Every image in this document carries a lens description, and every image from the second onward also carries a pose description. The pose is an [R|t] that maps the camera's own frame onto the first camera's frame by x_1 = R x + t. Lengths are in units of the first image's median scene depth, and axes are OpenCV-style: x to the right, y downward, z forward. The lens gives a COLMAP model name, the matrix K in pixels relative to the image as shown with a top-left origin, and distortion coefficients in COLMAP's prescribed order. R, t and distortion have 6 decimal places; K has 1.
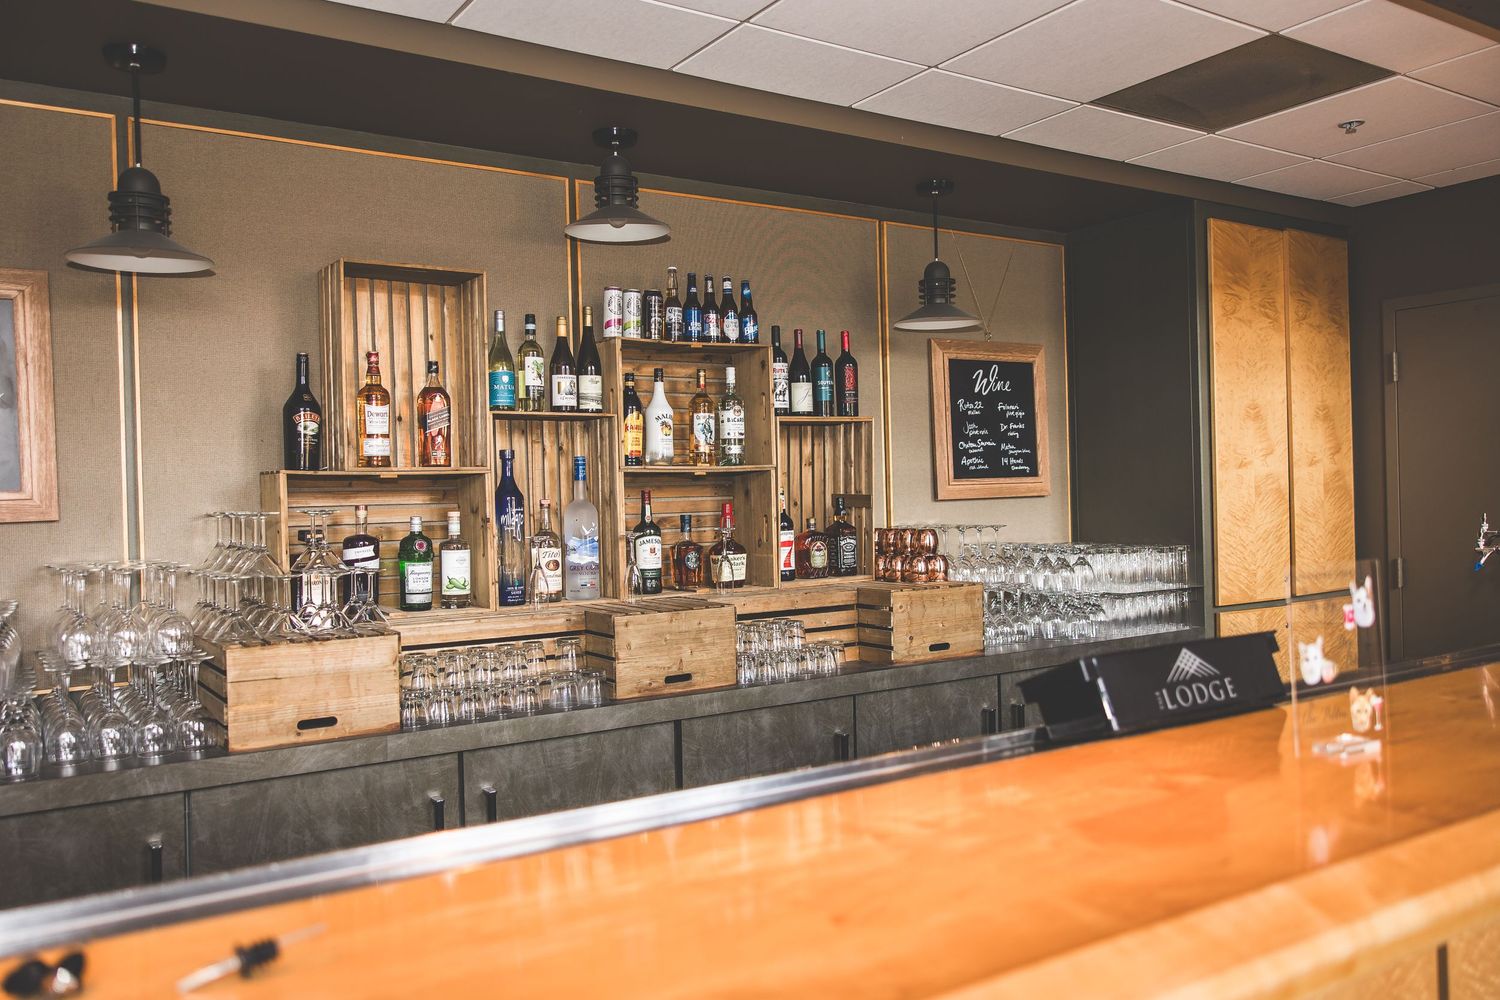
lens RADIAL K [[1160.6, 0, 750.0], [0, 1160.6, 500.0], [0, 0, 1]] dist [-0.002390, 0.003065]
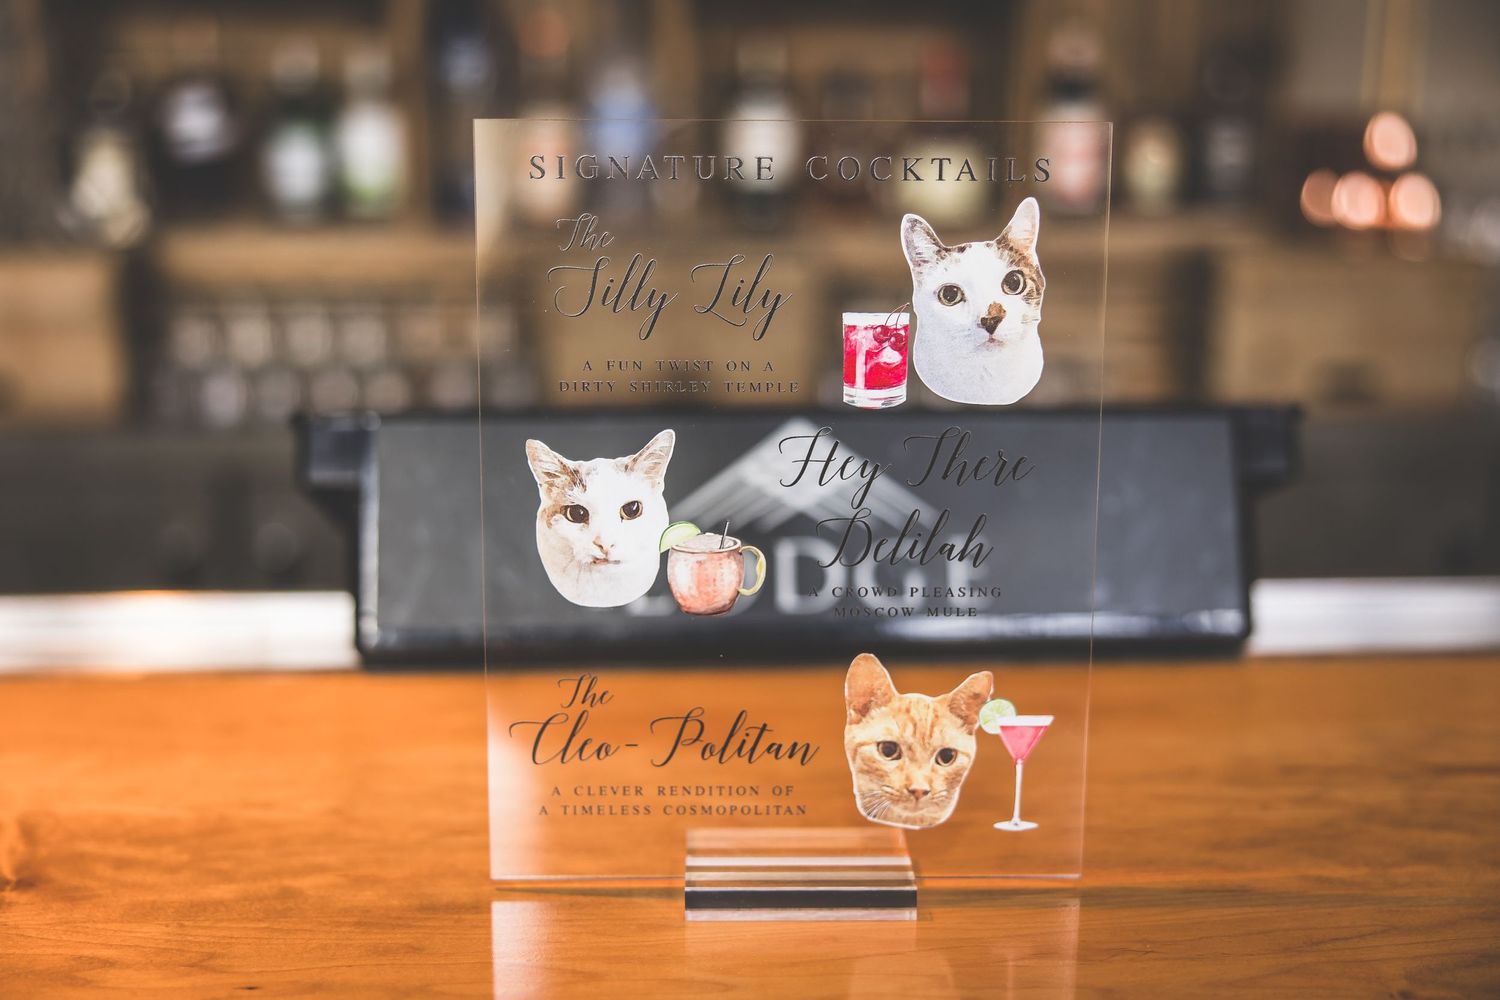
lens RADIAL K [[1783.6, 0, 750.0], [0, 1783.6, 500.0], [0, 0, 1]] dist [0.005242, 0.005946]
pose [[0.877121, 0.129470, -0.462490, 0.586122], [-0.023775, 0.973503, 0.227434, 0.041905], [0.479681, -0.188492, 0.856958, 0.597448]]
